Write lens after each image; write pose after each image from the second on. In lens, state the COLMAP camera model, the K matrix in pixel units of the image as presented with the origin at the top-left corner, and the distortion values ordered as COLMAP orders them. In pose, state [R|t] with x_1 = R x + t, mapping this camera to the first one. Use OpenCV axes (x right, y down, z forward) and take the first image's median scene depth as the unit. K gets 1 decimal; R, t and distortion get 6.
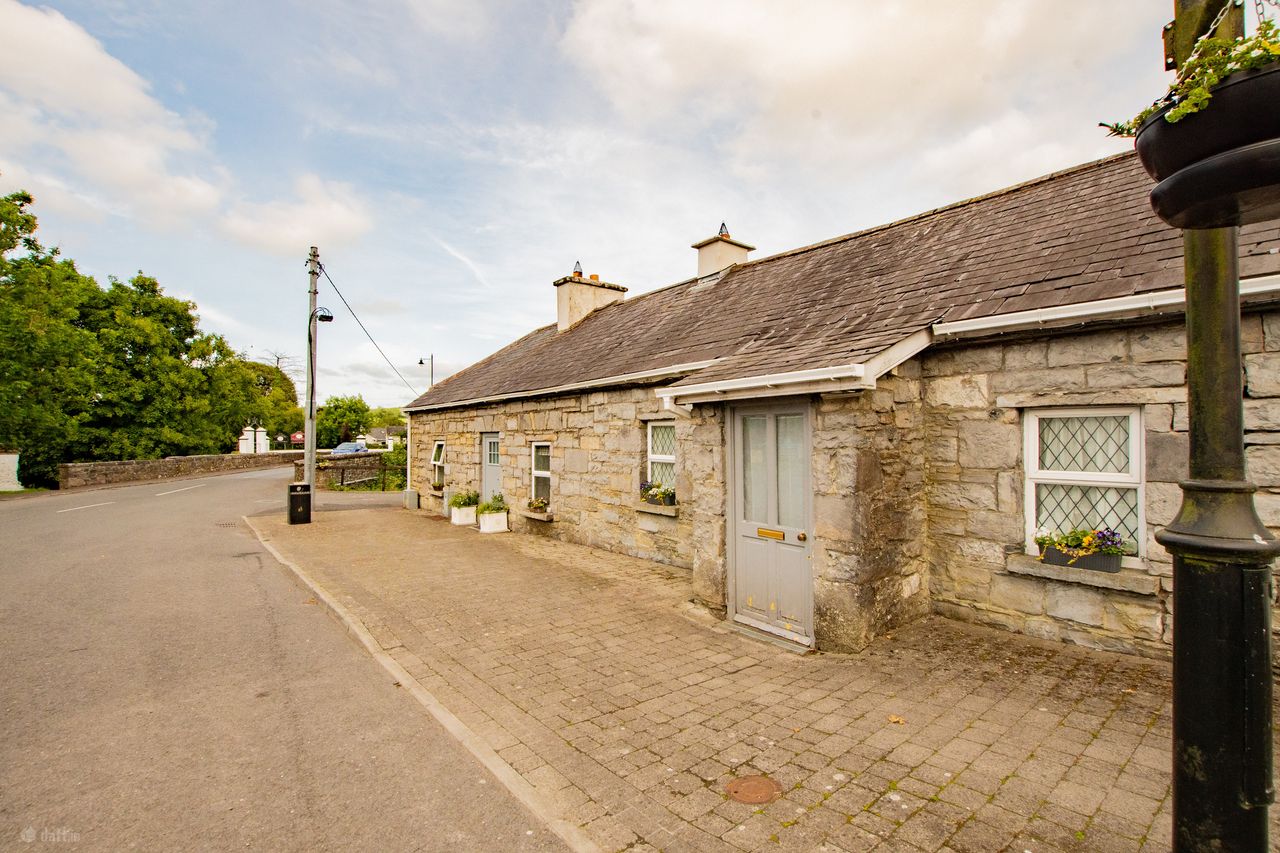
lens RADIAL K [[586.2, 0, 631.6], [0, 586.2, 427.2], [0, 0, 1]] dist [-0.032358, 0.003778]
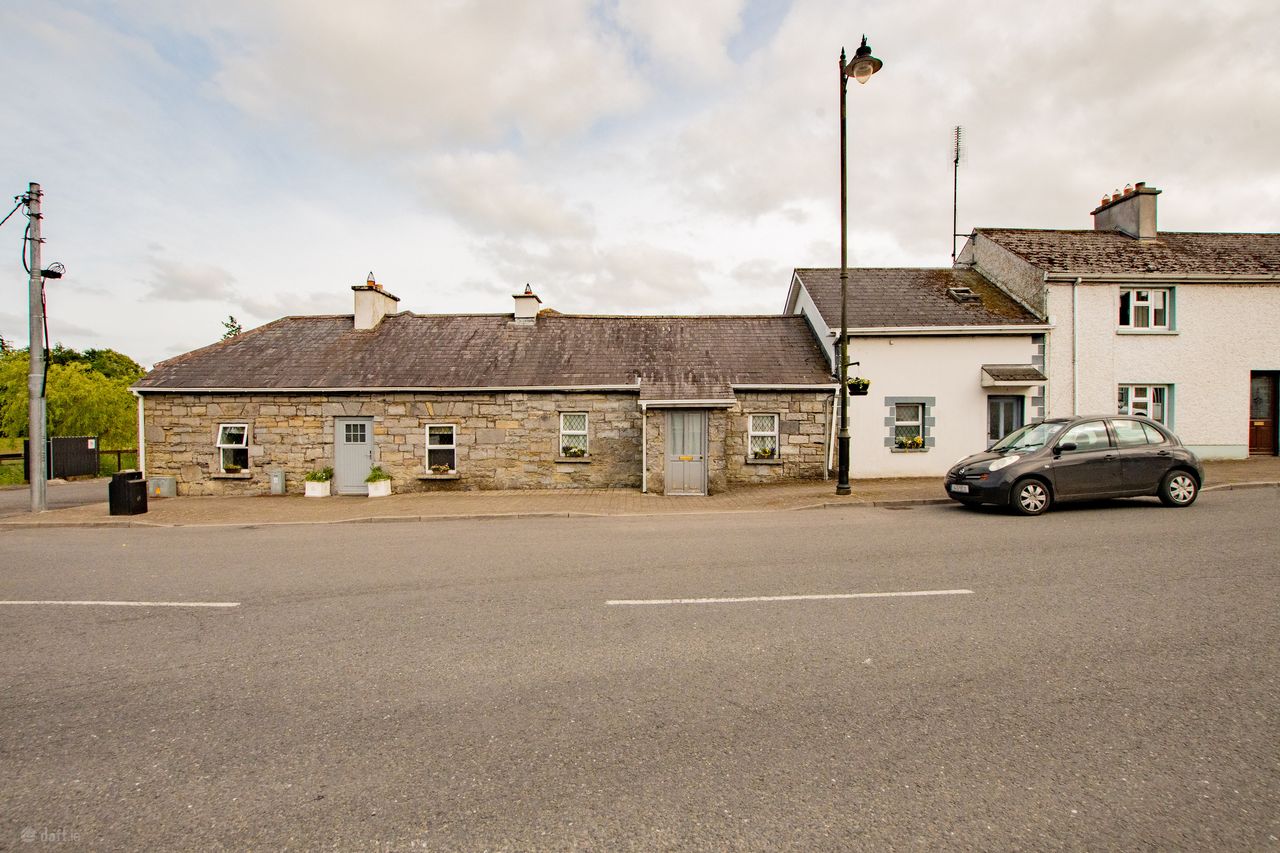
lens RADIAL K [[586.2, 0, 631.6], [0, 586.2, 427.2], [0, 0, 1]] dist [-0.032358, 0.003778]
pose [[0.625737, -0.006861, 0.780004, -1.051029], [-0.016963, 0.999605, 0.022401, -0.006641], [-0.779850, -0.027248, 0.625374, -0.245731]]
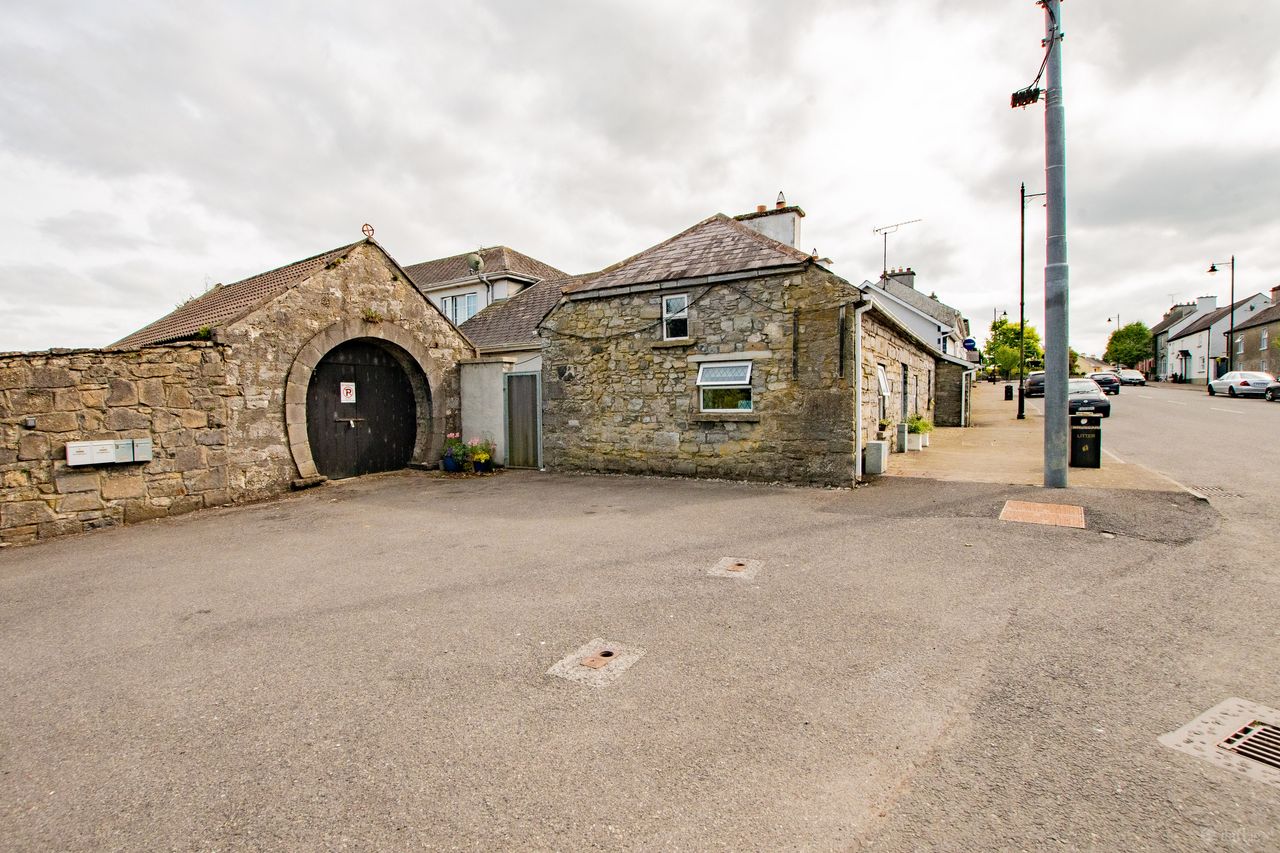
lens RADIAL K [[586.2, 0, 631.6], [0, 586.2, 427.2], [0, 0, 1]] dist [-0.032358, 0.003778]
pose [[-0.359053, -0.031209, 0.932795, -1.423619], [-0.008531, 0.999509, 0.030158, 0.130680], [-0.933278, 0.002871, -0.359143, 2.442531]]
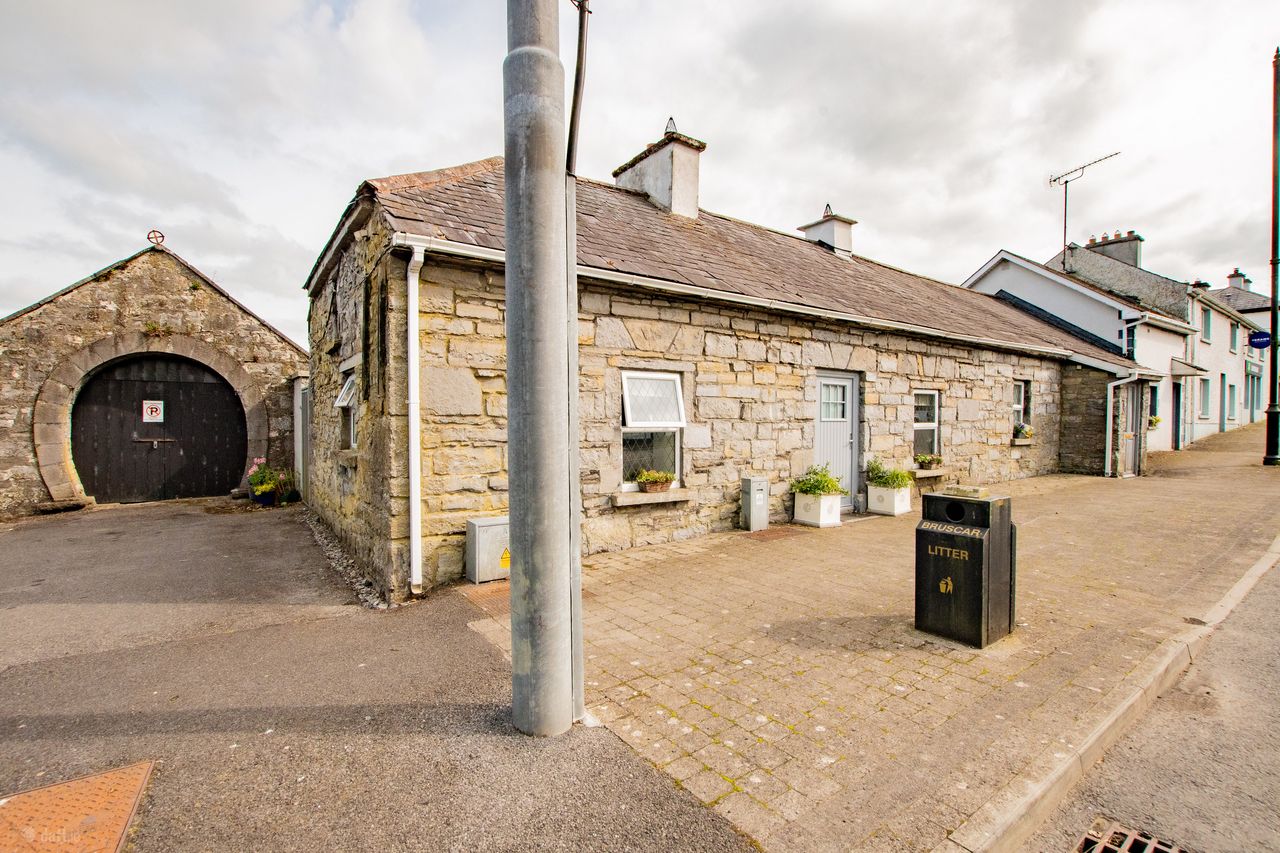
lens RADIAL K [[586.2, 0, 631.6], [0, 586.2, 427.2], [0, 0, 1]] dist [-0.032358, 0.003778]
pose [[0.043327, -0.011439, 0.998995, -1.157192], [-0.026910, 0.999558, 0.012612, 0.090658], [-0.998698, -0.027430, 0.043000, 1.547401]]
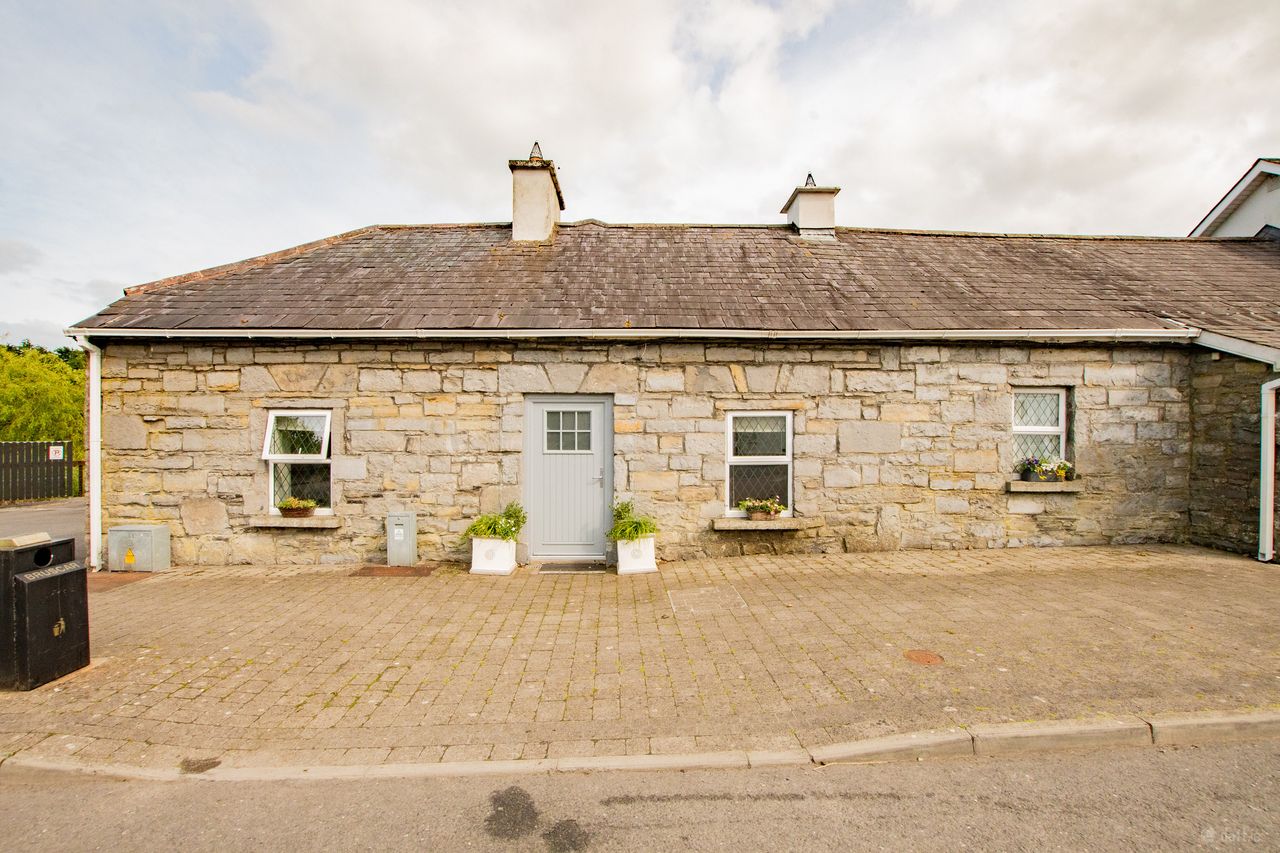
lens RADIAL K [[573.0, 0, 634.3], [0, 573.0, 428.2], [0, 0, 1]] dist [-0.037810, 0.007356]
pose [[0.599083, 0.006942, 0.800656, -0.822512], [-0.020343, 0.999772, 0.006552, 0.047105], [-0.800428, -0.020213, 0.599088, 0.805098]]
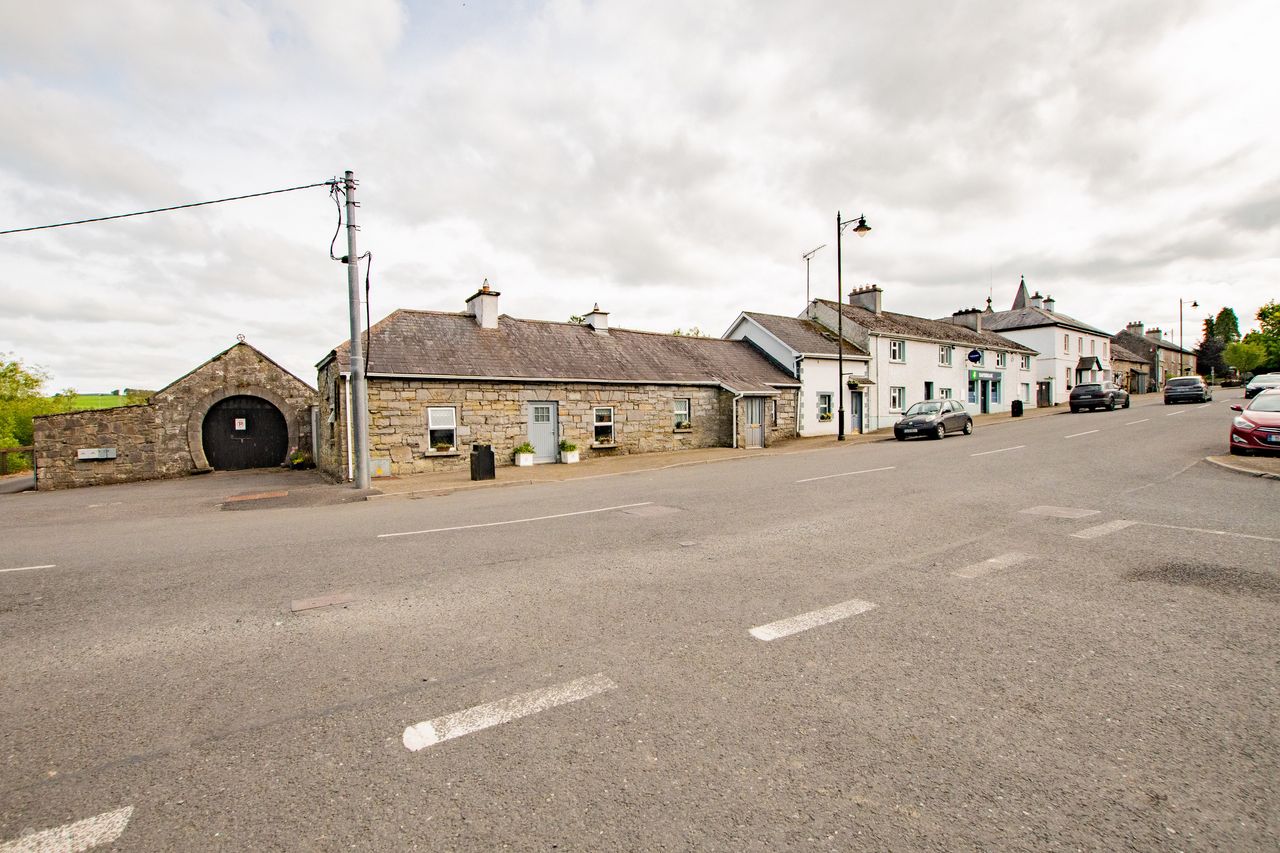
lens RADIAL K [[573.0, 0, 634.3], [0, 573.0, 428.2], [0, 0, 1]] dist [-0.037810, 0.007356]
pose [[0.052235, -0.018553, 0.998462, -2.188906], [-0.005768, 0.999805, 0.018880, 0.063995], [-0.998618, -0.006745, 0.052117, 0.887561]]
